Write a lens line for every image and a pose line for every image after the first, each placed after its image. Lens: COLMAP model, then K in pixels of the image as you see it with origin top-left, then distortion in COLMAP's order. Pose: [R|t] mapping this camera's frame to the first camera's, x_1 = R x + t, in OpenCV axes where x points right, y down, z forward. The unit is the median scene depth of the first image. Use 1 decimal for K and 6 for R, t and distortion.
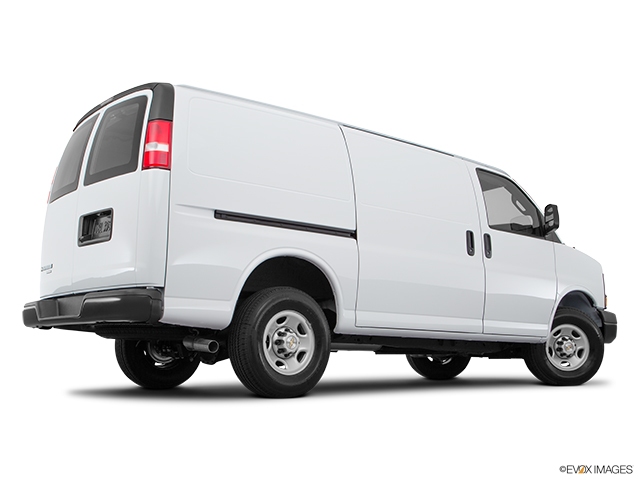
lens RADIAL K [[721.7, 0, 320.0], [0, 721.7, 240.0], [0, 0, 1]] dist [0.004892, 0.002404]
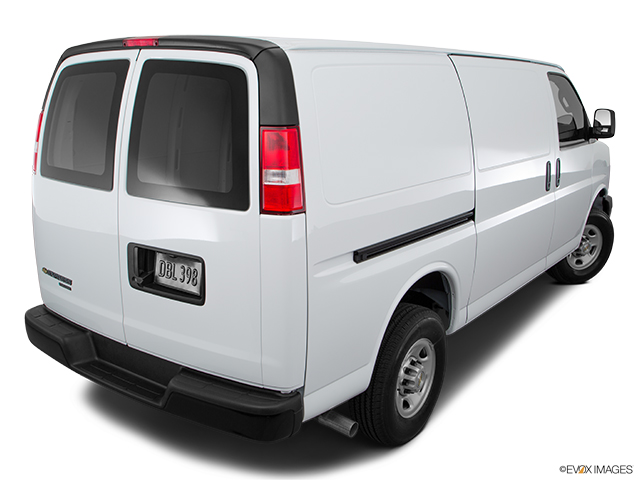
lens RADIAL K [[640.4, 0, 320.0], [0, 640.4, 240.0], [0, 0, 1]] dist [-0.000346, -0.001843]
pose [[0.975837, -0.053361, 0.211883, -0.289632], [-0.029580, 0.928531, 0.370075, -0.259593], [-0.216487, -0.367401, 0.904516, 0.443888]]
